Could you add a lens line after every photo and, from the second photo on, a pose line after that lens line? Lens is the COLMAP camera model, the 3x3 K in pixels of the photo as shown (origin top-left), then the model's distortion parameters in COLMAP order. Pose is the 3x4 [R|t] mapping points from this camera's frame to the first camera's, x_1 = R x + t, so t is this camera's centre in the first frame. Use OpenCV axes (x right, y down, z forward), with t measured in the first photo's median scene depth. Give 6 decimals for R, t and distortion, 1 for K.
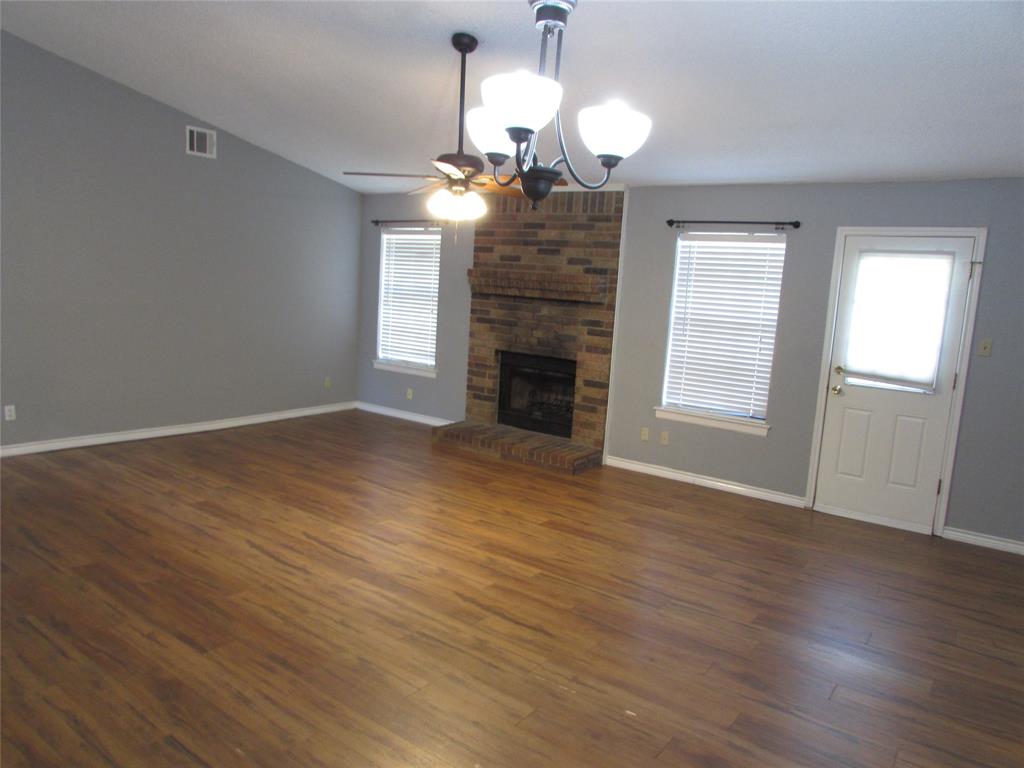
lens RADIAL K [[726.6, 0, 512.7], [0, 726.6, 382.3], [0, 0, 1]] dist [-0.037958, 0.012766]
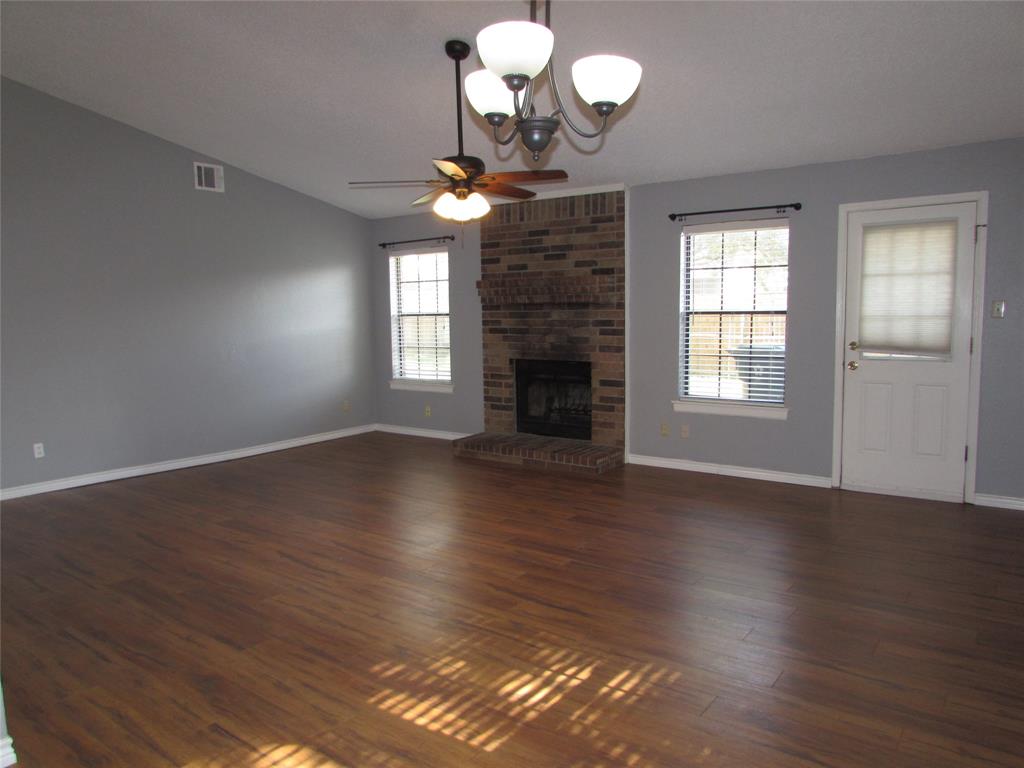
lens RADIAL K [[726.6, 0, 512.6], [0, 726.6, 381.3], [0, 0, 1]] dist [-0.037958, 0.012766]
pose [[0.996979, -0.074980, -0.020278, -0.002346], [0.074043, 0.996304, -0.043540, 0.044157], [0.023468, 0.041907, 0.998846, -0.007366]]
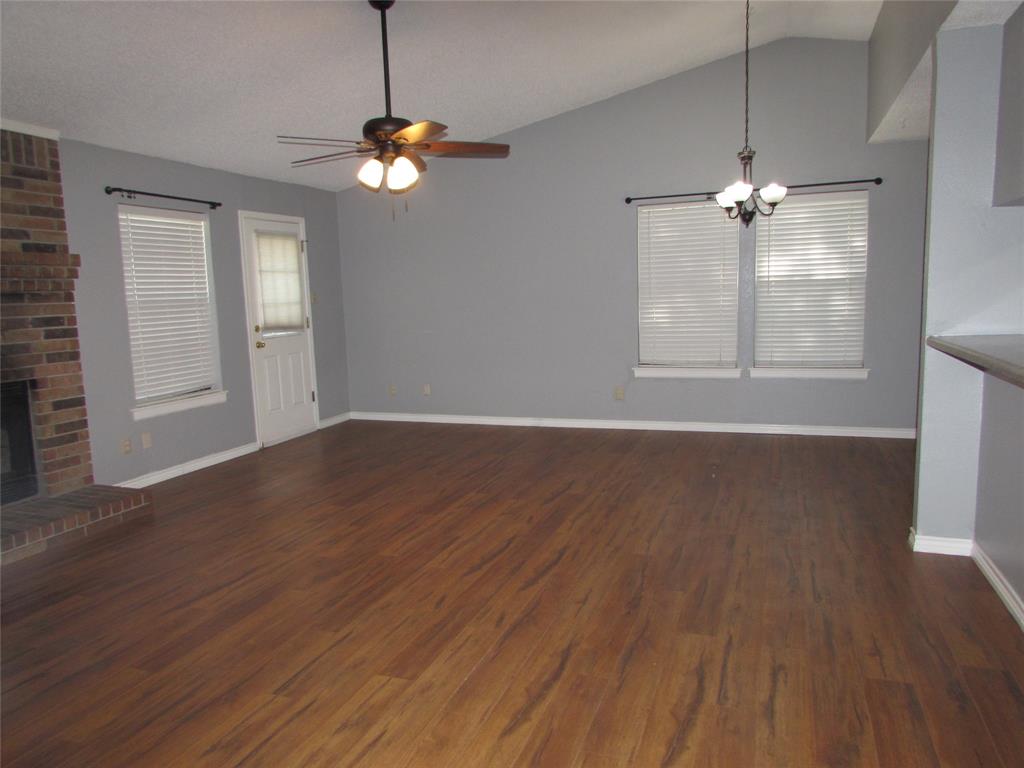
lens RADIAL K [[726.6, 0, 511.1], [0, 726.6, 384.6], [0, 0, 1]] dist [-0.037958, 0.012766]
pose [[-0.270927, -0.174348, 0.946679, -0.909744], [0.149478, 0.963911, 0.220300, -0.143220], [-0.950923, 0.201193, -0.235089, 0.981942]]
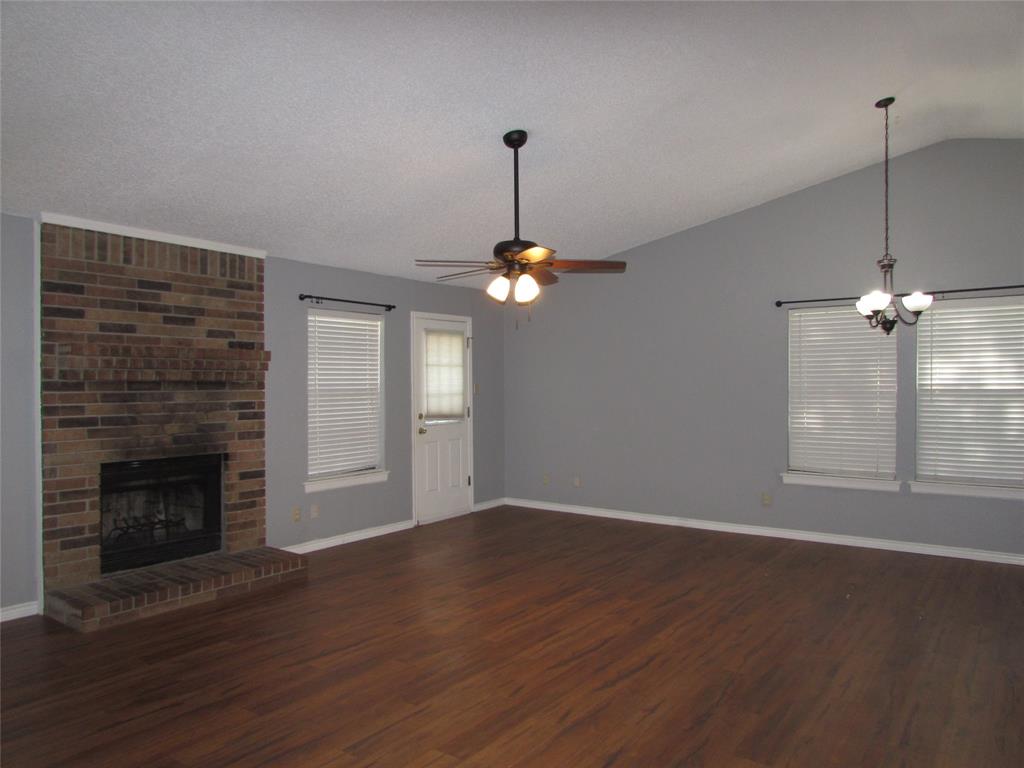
lens RADIAL K [[726.6, 0, 509.8], [0, 726.6, 381.4], [0, 0, 1]] dist [-0.037958, 0.012766]
pose [[0.001599, -0.062845, 0.998022, -0.977404], [0.140964, 0.988072, 0.061992, -0.155510], [-0.990013, 0.140586, 0.010439, 0.887354]]
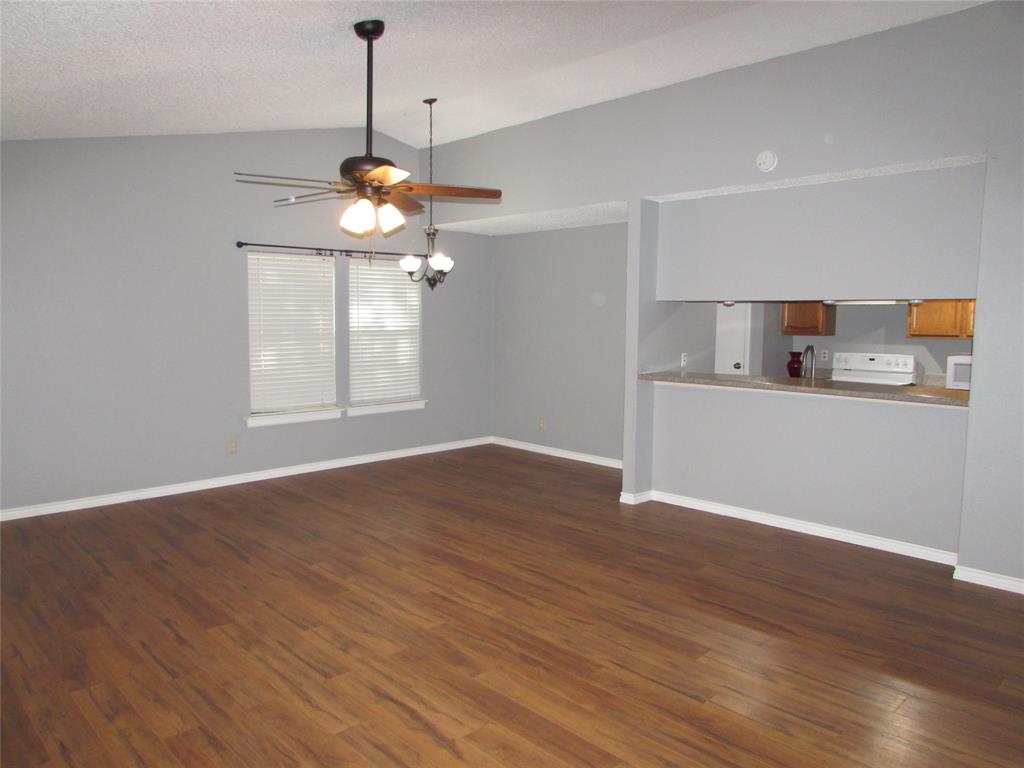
lens RADIAL K [[726.6, 0, 511.8], [0, 726.6, 381.0], [0, 0, 1]] dist [-0.037958, 0.012766]
pose [[-0.982698, -0.082938, 0.165611, -0.347060], [-0.042388, 0.971116, 0.234812, -0.231229], [-0.180302, 0.223730, -0.957829, 1.594111]]
